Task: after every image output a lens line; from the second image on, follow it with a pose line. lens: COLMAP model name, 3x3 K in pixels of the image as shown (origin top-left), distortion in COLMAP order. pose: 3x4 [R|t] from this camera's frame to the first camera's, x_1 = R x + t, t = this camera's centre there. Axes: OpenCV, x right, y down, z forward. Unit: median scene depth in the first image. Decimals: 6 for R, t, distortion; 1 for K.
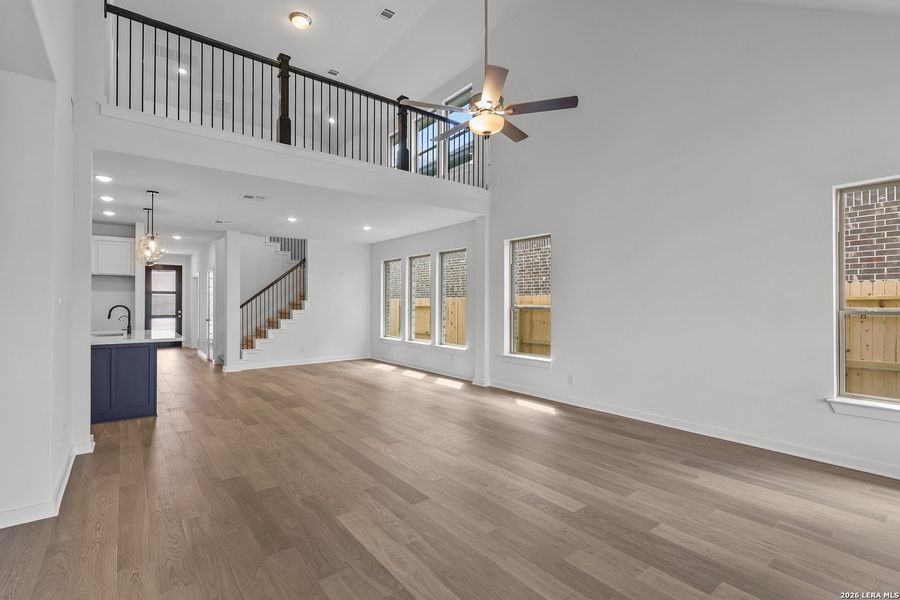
lens RADIAL K [[413.0, 0, 447.8], [0, 413.0, 301.9], [0, 0, 1]] dist [-0.005767, 0.000545]
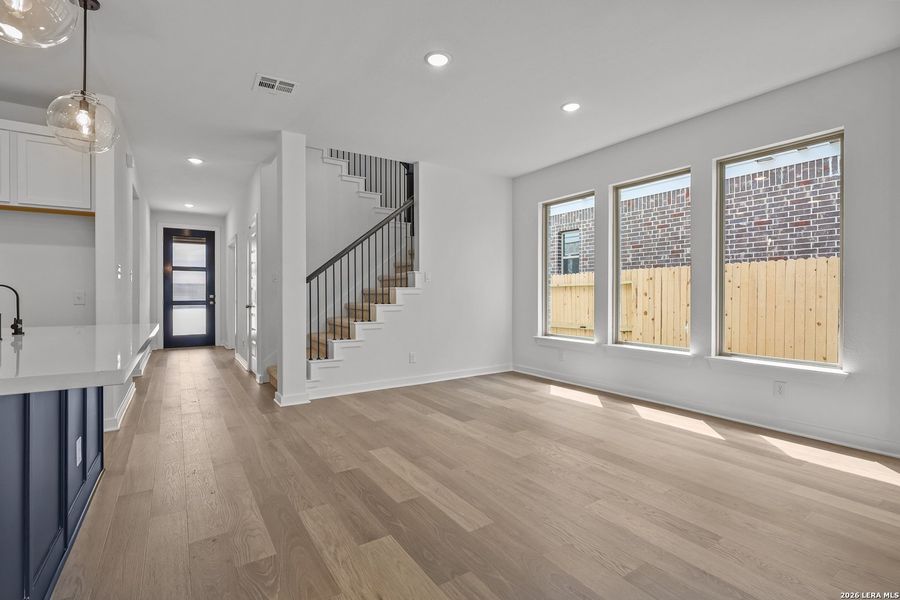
lens RADIAL K [[413.0, 0, 451.7], [0, 413.0, 296.5], [0, 0, 1]] dist [-0.005767, 0.000545]
pose [[0.997132, -0.003040, -0.075618, -0.264305], [0.003760, 0.999949, 0.009384, 0.027189], [0.075586, -0.009641, 0.997093, 0.463446]]
